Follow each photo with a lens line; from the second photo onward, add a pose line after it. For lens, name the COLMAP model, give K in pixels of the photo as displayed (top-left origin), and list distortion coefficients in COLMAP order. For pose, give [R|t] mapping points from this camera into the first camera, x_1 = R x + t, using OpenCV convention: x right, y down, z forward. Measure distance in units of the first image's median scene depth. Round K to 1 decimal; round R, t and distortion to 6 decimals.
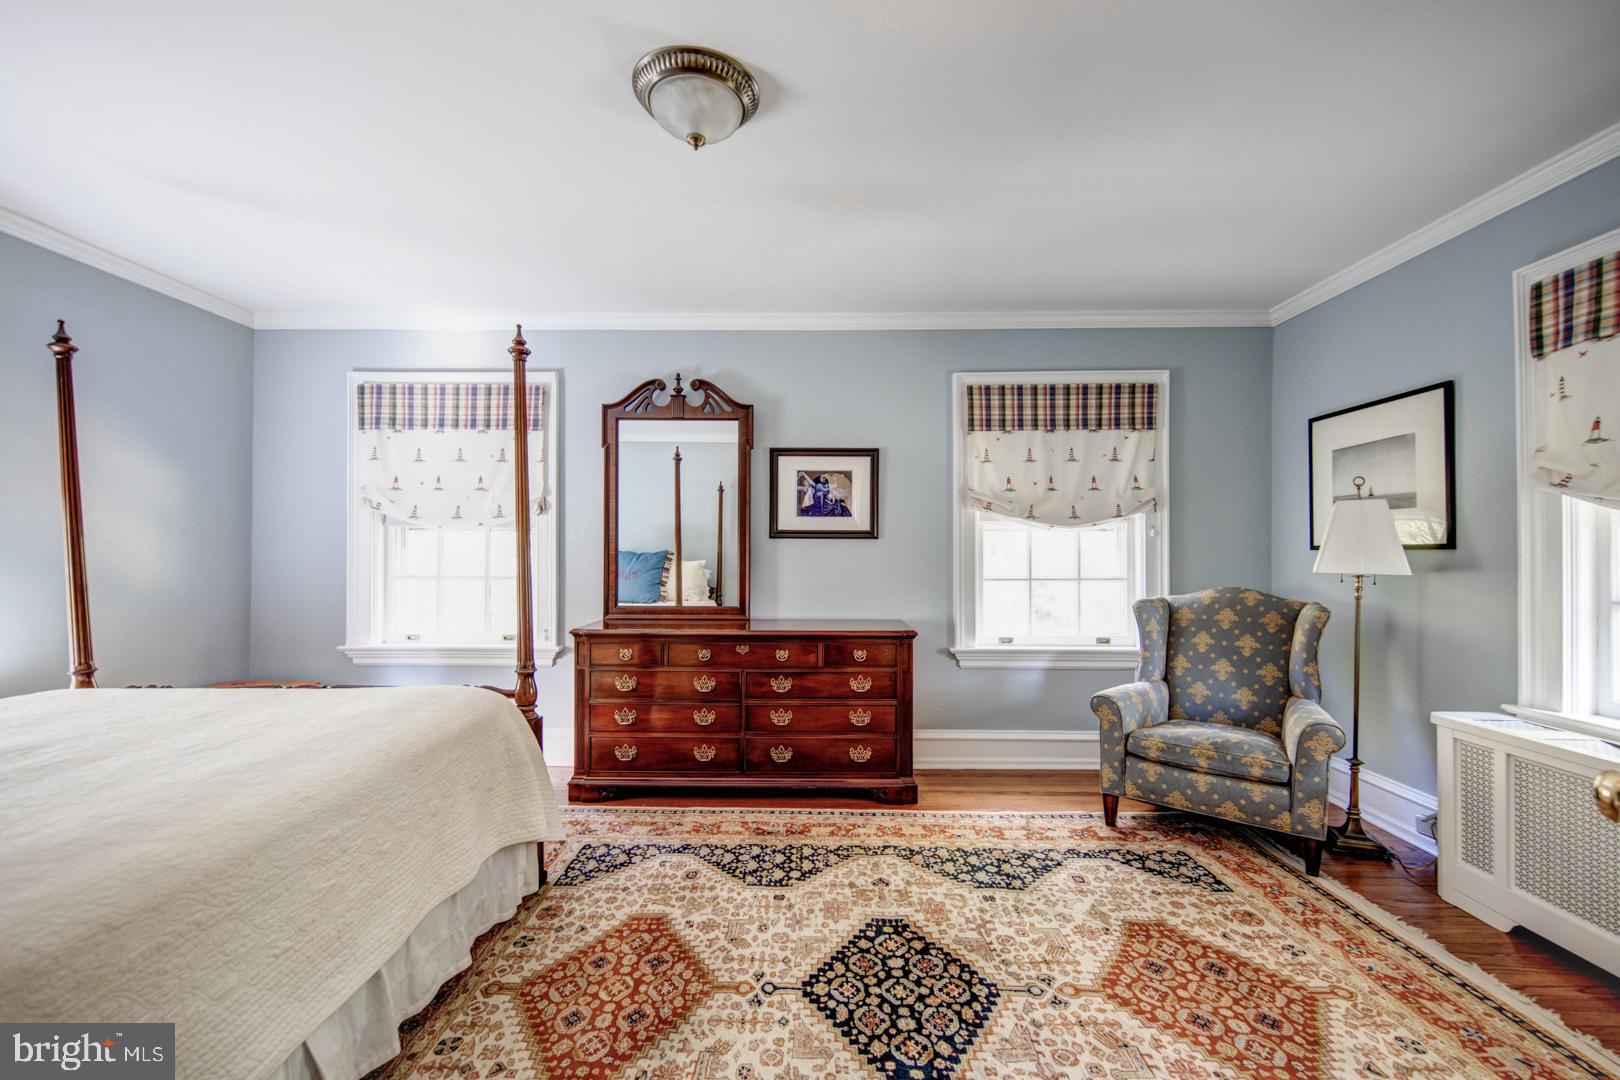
lens RADIAL K [[672.0, 0, 810.0], [0, 672.0, 540.0], [0, 0, 1]] dist [0.020479, -0.005997]
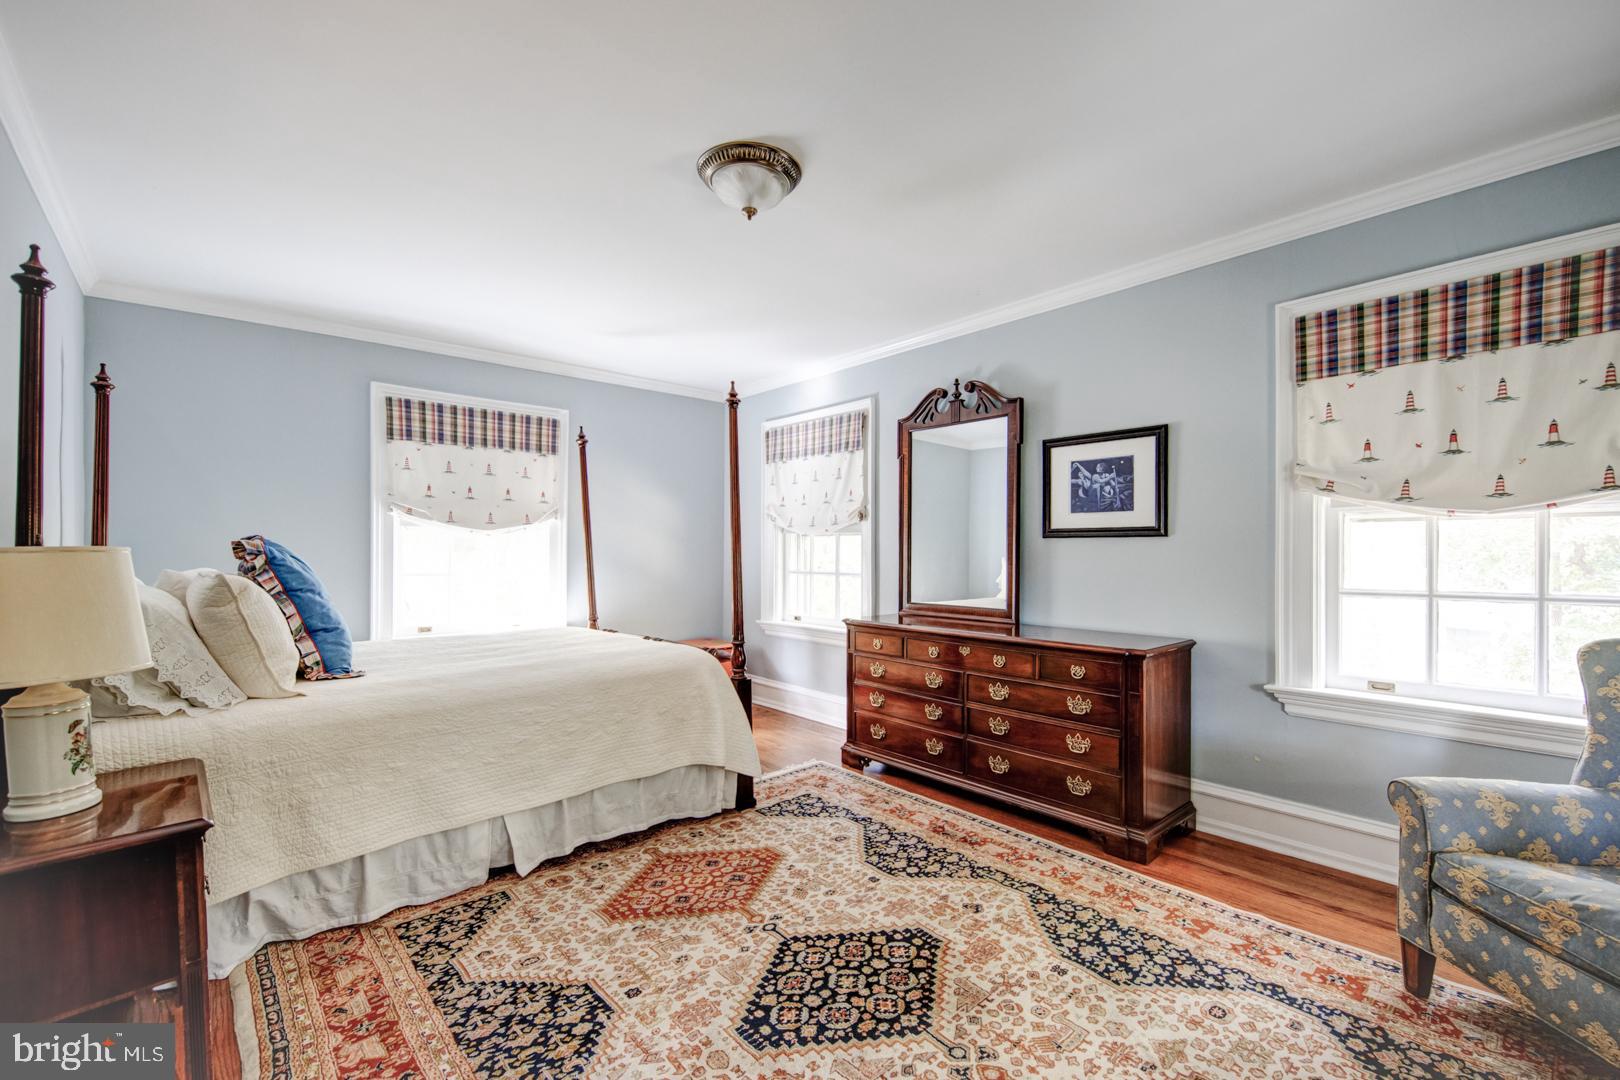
lens RADIAL K [[683.2, 0, 808.6], [0, 683.2, 544.4], [0, 0, 1]] dist [0.020888, -0.008272]
pose [[0.672061, -0.009312, -0.740437, 0.549542], [0.011492, 0.999932, -0.002145, 0.006048], [0.740407, -0.007067, 0.672122, 0.167996]]
